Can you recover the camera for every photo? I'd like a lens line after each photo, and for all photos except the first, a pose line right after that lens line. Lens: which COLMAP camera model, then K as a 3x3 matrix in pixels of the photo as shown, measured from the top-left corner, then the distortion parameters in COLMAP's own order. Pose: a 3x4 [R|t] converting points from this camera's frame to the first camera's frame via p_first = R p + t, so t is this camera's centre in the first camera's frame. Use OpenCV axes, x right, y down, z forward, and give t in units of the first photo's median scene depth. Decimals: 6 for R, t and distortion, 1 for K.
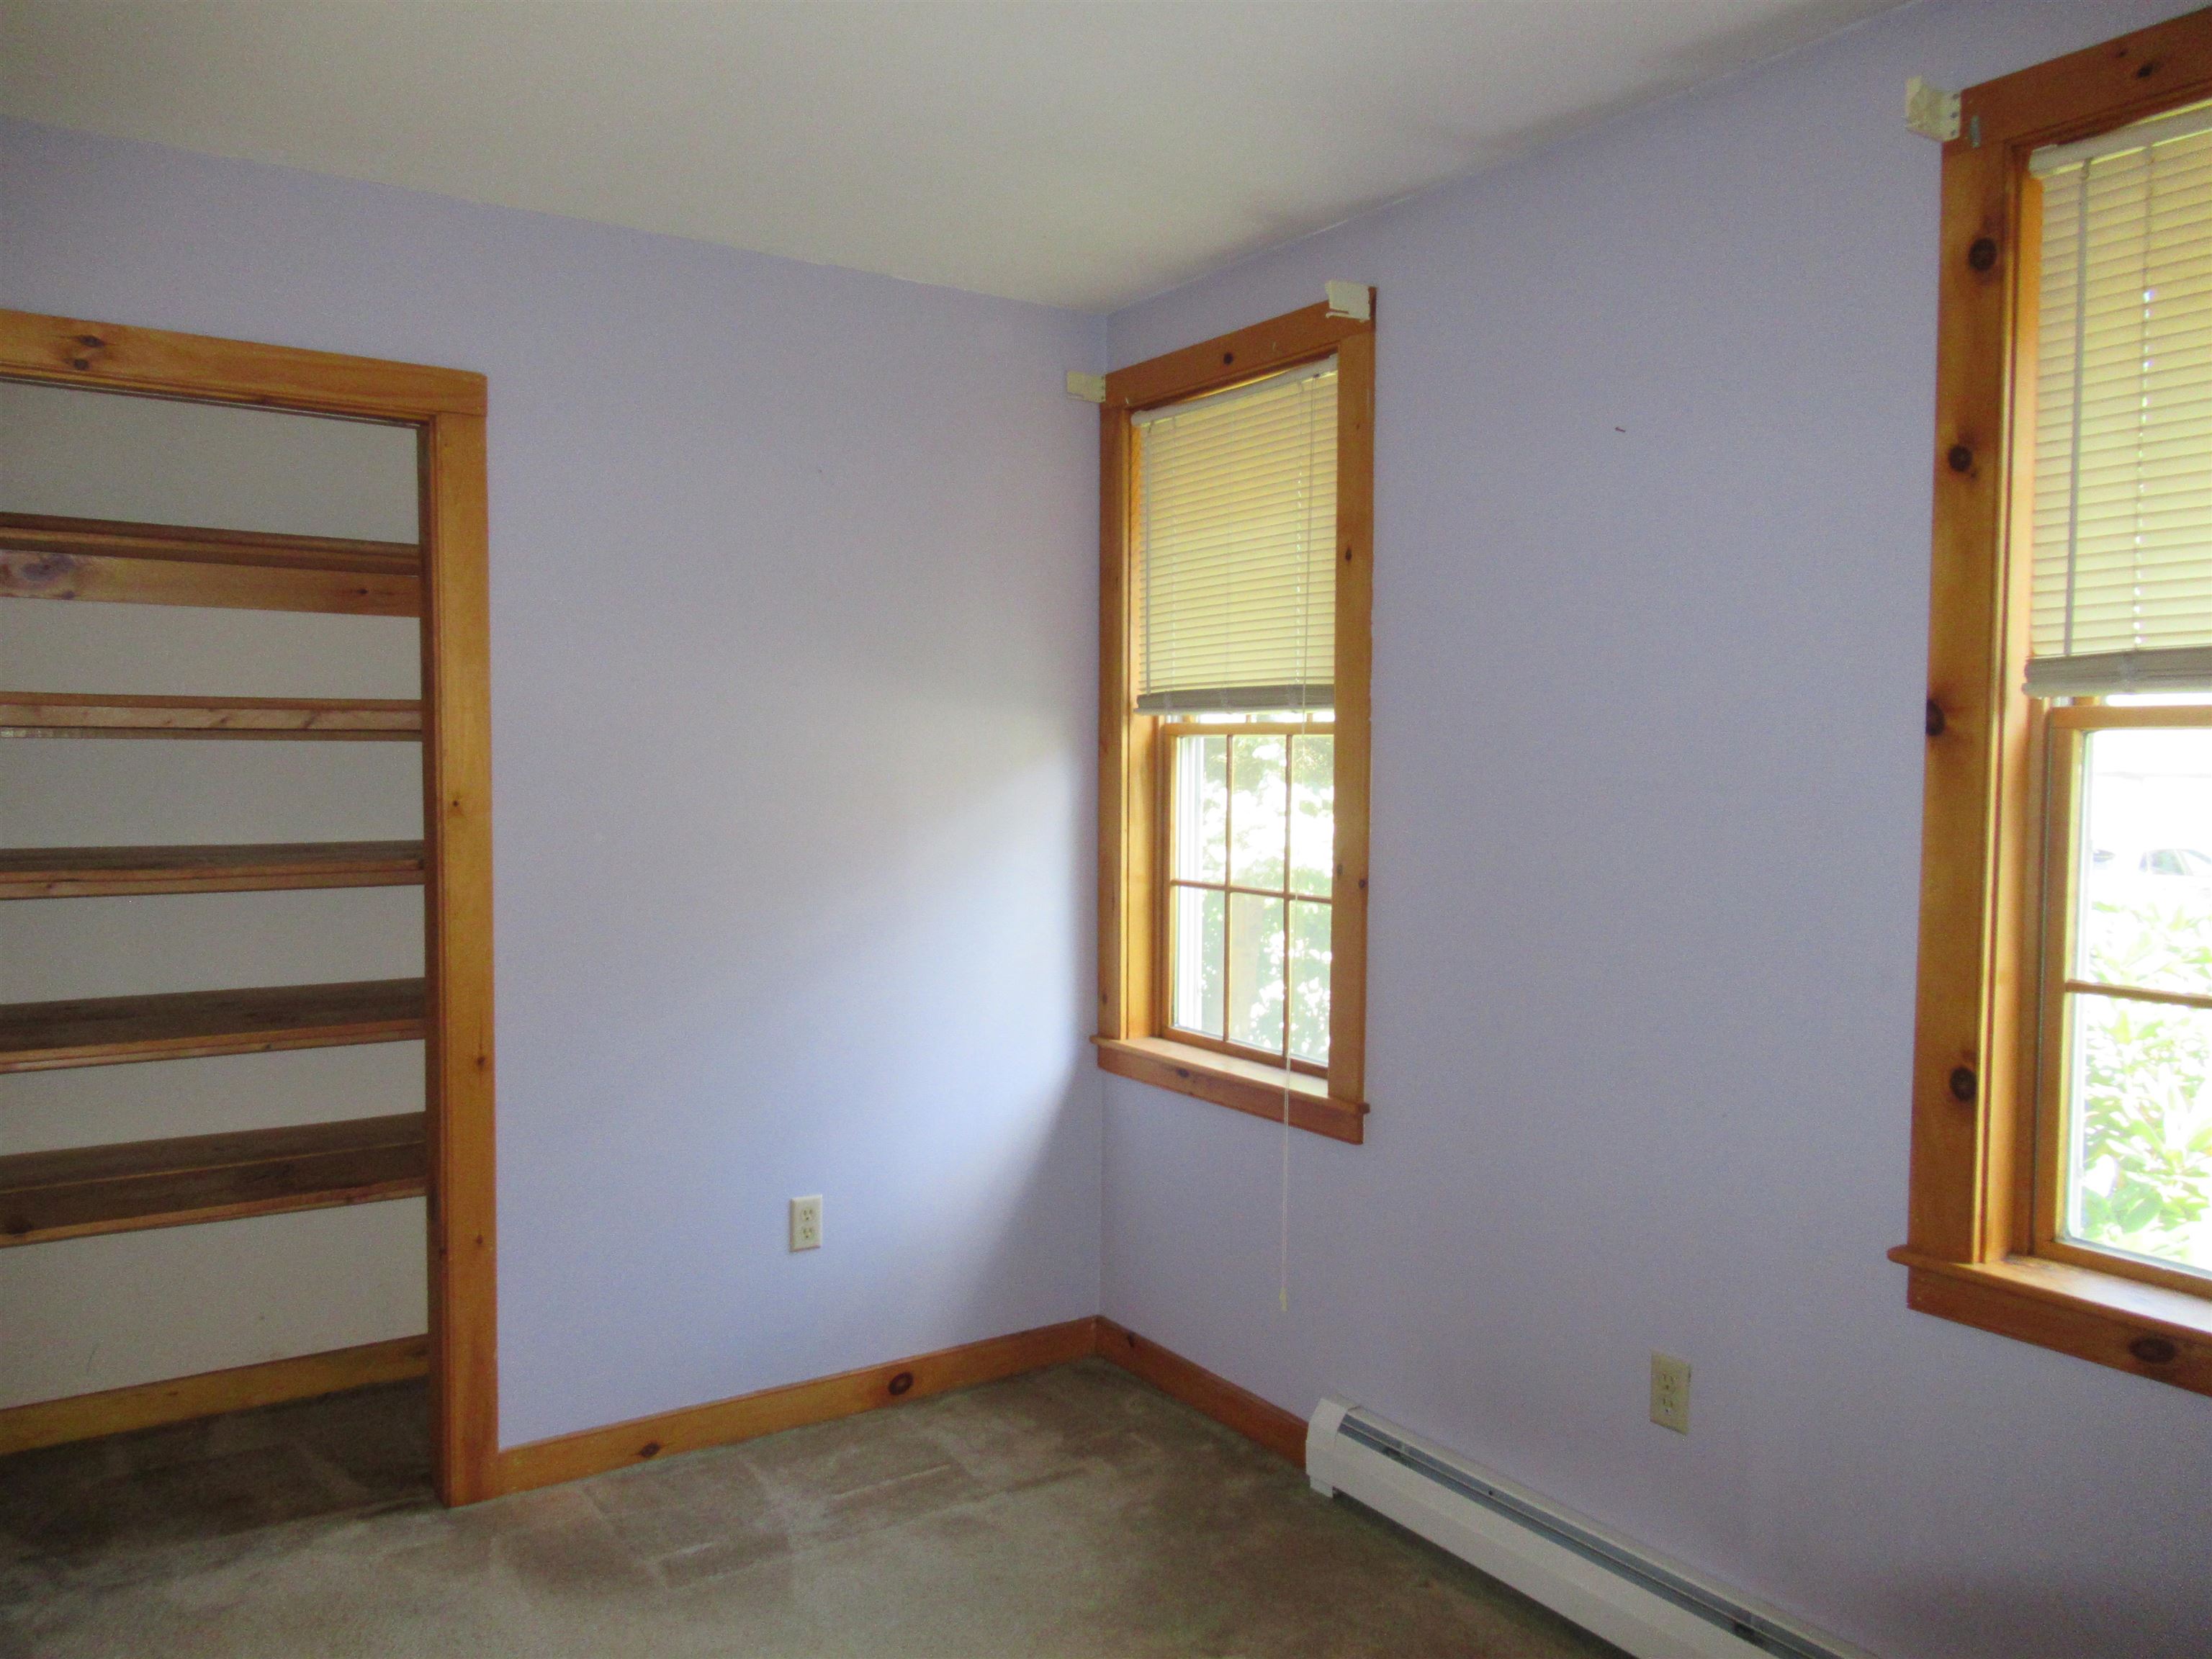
lens RADIAL K [[1660.6, 0, 1119.5], [0, 1660.6, 836.5], [0, 0, 1]] dist [-0.010947, 0.000852]
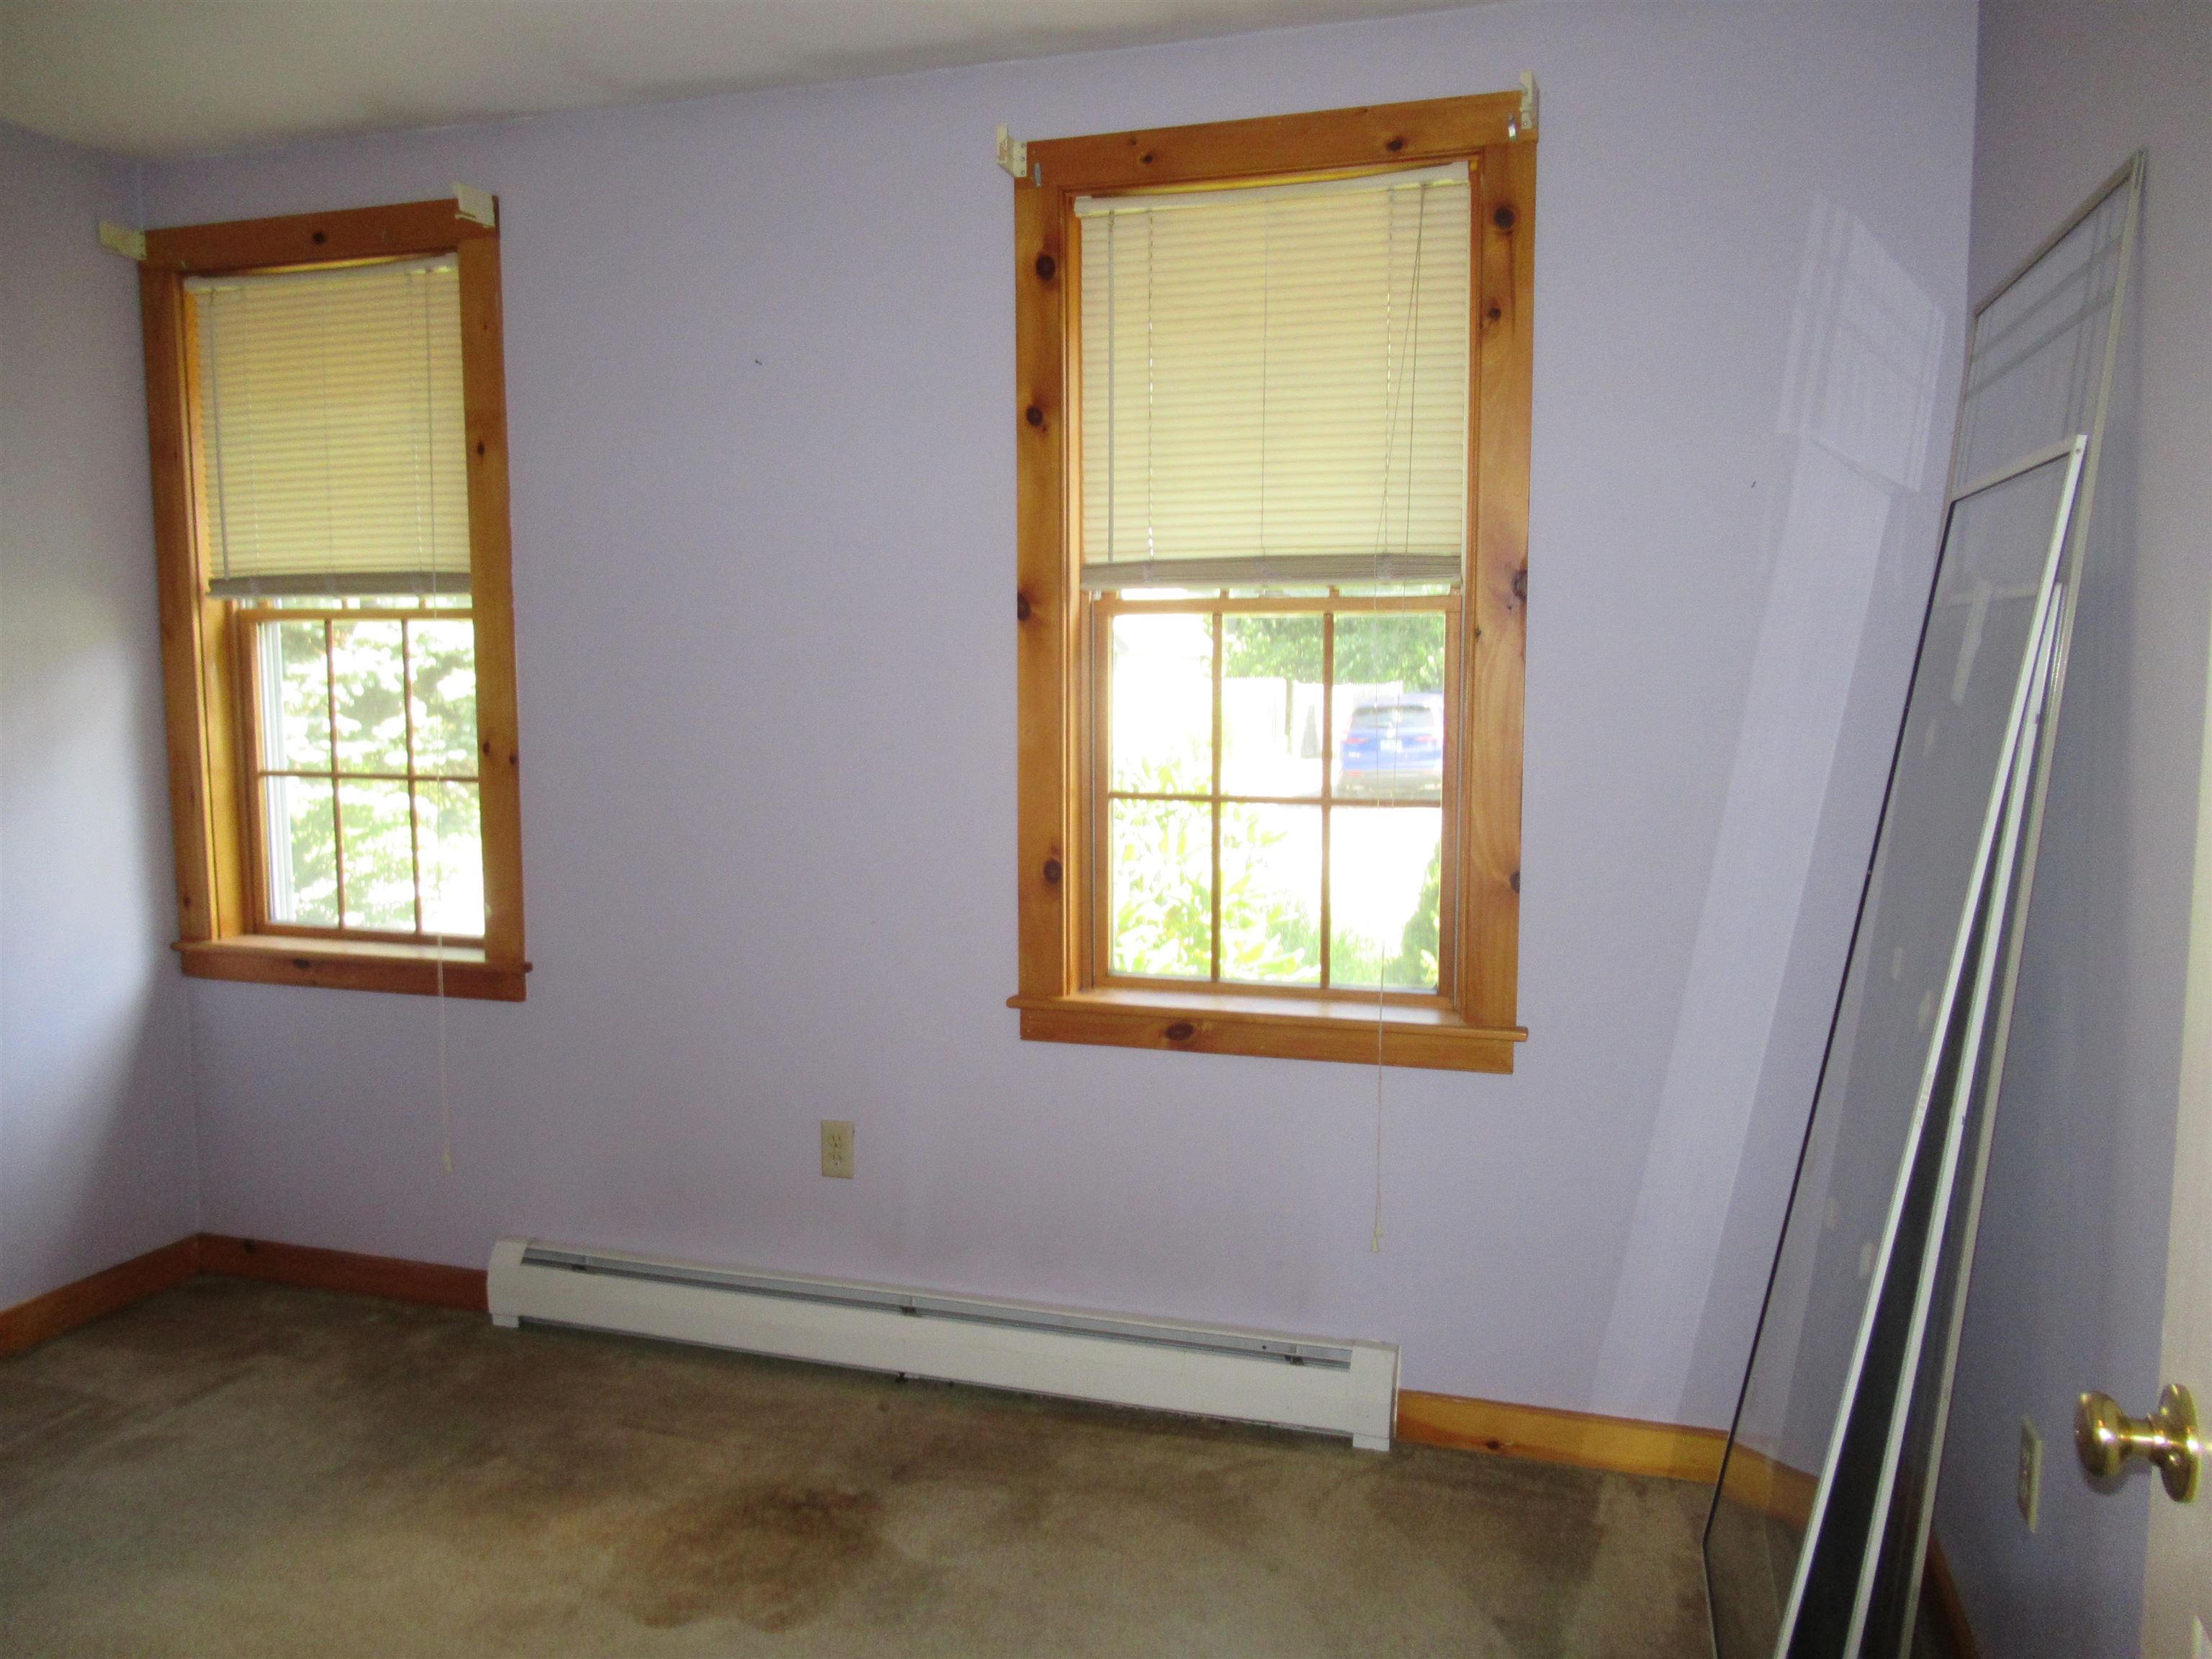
lens RADIAL K [[1660.6, 0, 1157.7], [0, 1660.6, 815.2], [0, 0, 1]] dist [-0.010947, 0.000852]
pose [[0.786899, -0.072004, 0.612867, -0.183764], [0.038190, 0.996948, 0.068093, 0.007638], [-0.615899, -0.030177, 0.787247, -0.101529]]
